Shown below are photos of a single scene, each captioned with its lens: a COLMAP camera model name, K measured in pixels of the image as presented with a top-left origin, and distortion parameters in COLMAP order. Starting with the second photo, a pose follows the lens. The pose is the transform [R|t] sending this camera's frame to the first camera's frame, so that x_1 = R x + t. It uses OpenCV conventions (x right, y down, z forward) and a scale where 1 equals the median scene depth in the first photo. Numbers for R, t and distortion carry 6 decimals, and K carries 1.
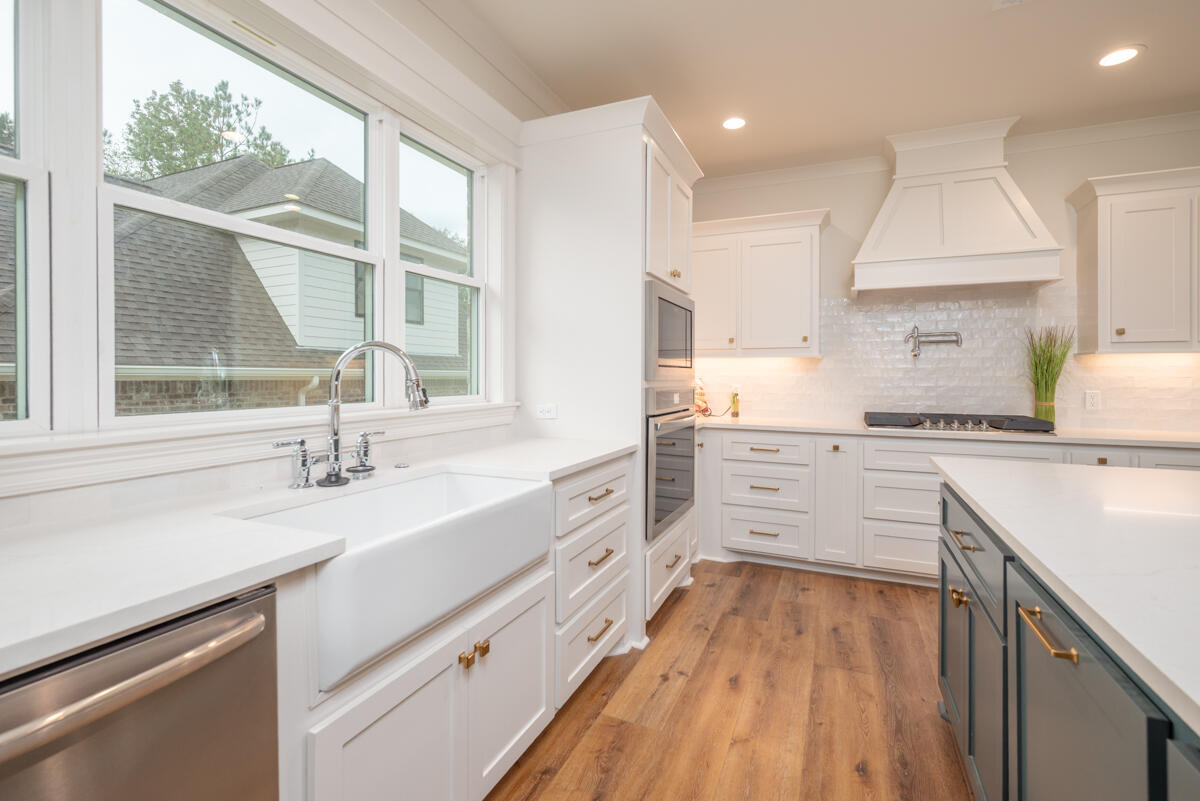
lens RADIAL K [[542.3, 0, 602.4], [0, 542.3, 377.9], [0, 0, 1]] dist [-0.002108, 0.000855]
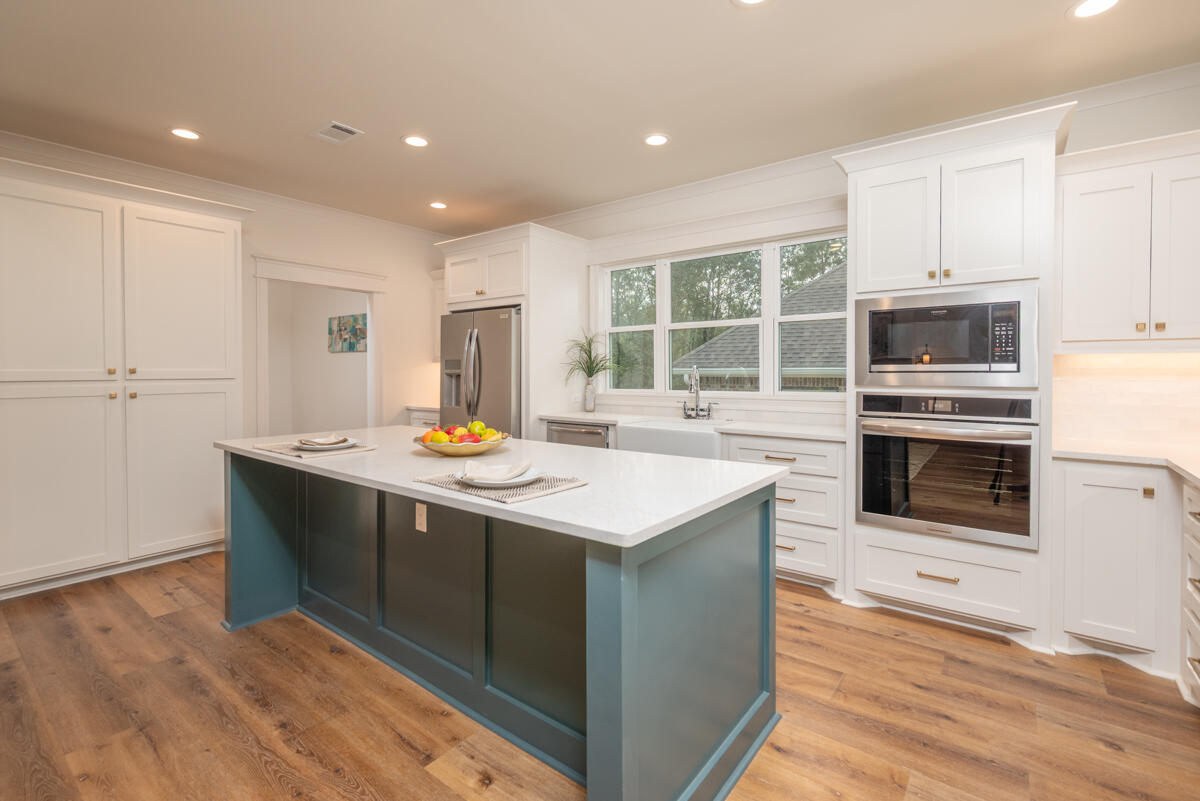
lens RADIAL K [[542.3, 0, 616.6], [0, 542.3, 382.9], [0, 0, 1]] dist [-0.002108, 0.000855]
pose [[-0.229362, 0.017415, -0.973185, 1.057089], [-0.000686, 0.999837, 0.018053, -0.016261], [0.973341, 0.004809, -0.229313, 0.599758]]
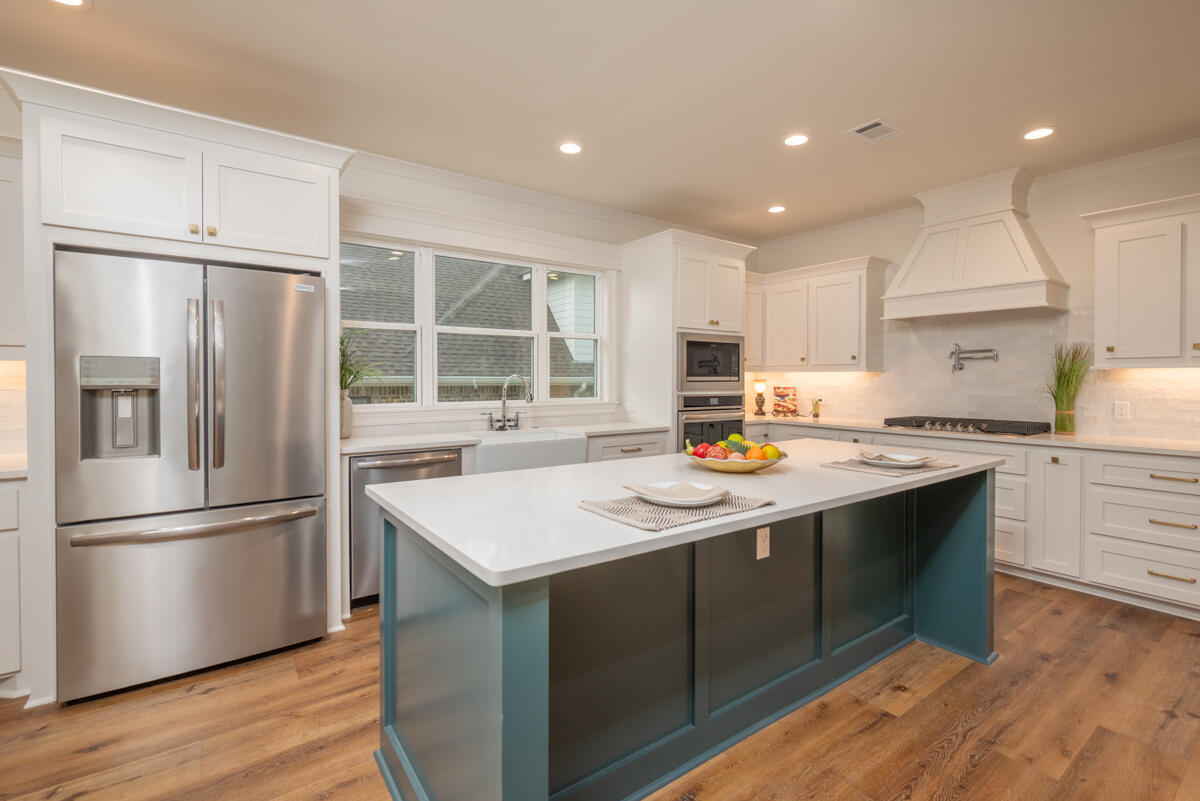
lens RADIAL K [[542.3, 0, 607.8], [0, 542.3, 383.4], [0, 0, 1]] dist [-0.002108, 0.000855]
pose [[0.867165, 0.001311, -0.498019, 0.585564], [0.001391, 0.999986, 0.005054, -0.020455], [0.498018, -0.005075, 0.867152, -0.472337]]
